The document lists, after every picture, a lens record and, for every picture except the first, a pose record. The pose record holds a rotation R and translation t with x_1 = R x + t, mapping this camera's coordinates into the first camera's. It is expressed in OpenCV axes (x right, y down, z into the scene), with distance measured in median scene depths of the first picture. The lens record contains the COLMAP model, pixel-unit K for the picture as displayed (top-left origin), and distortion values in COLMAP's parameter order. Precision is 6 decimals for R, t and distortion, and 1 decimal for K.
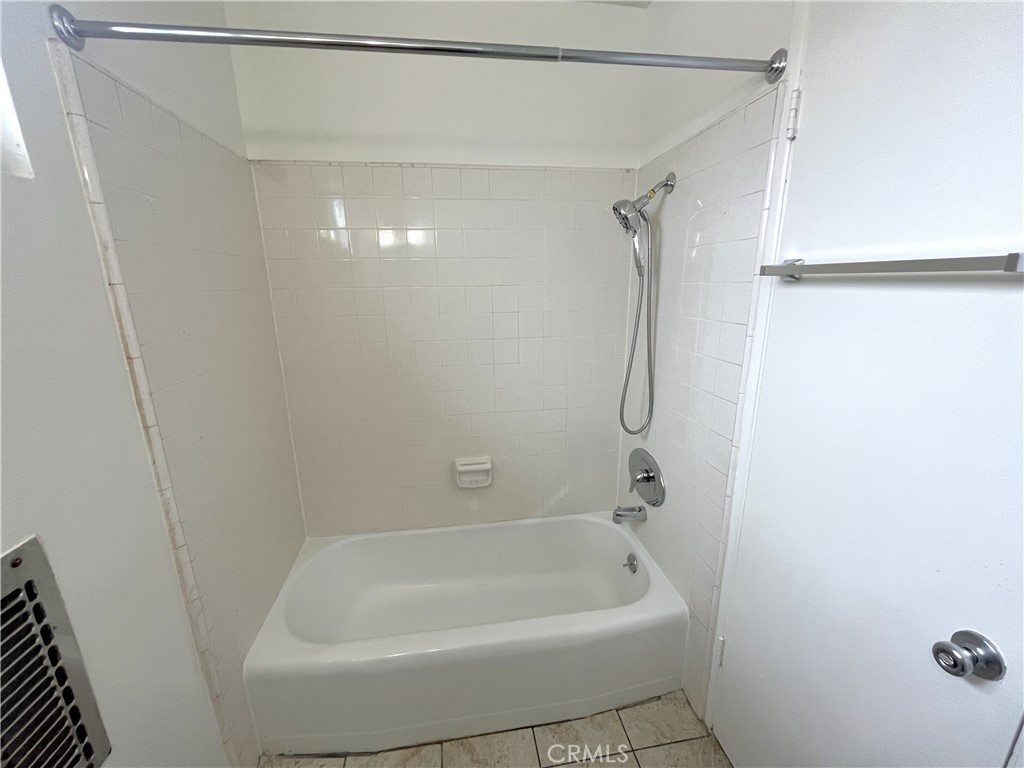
lens RADIAL K [[421.6, 0, 512.0], [0, 421.6, 387.5], [0, 0, 1]] dist [-0.000608, -0.000225]
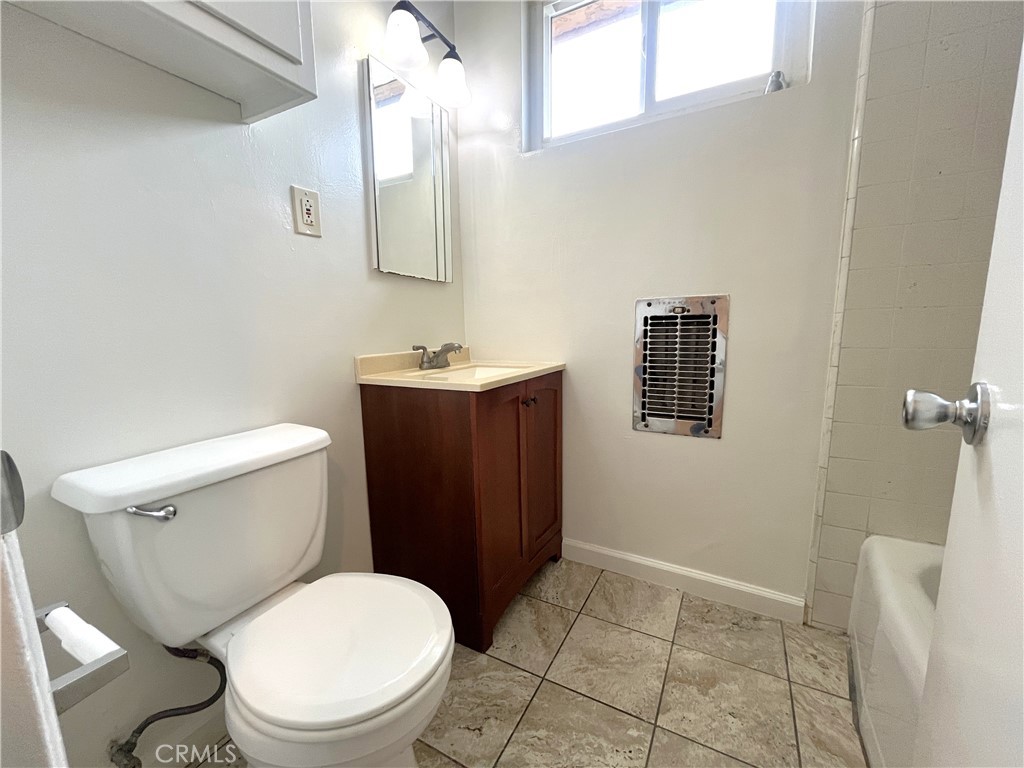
lens RADIAL K [[421.6, 0, 511.1], [0, 421.6, 388.0], [0, 0, 1]] dist [-0.000608, -0.000225]
pose [[-0.599610, 0.146590, -0.786753, 0.901737], [-0.169696, 0.937438, 0.303996, 0.283552], [0.782094, 0.315788, -0.537221, 1.187200]]
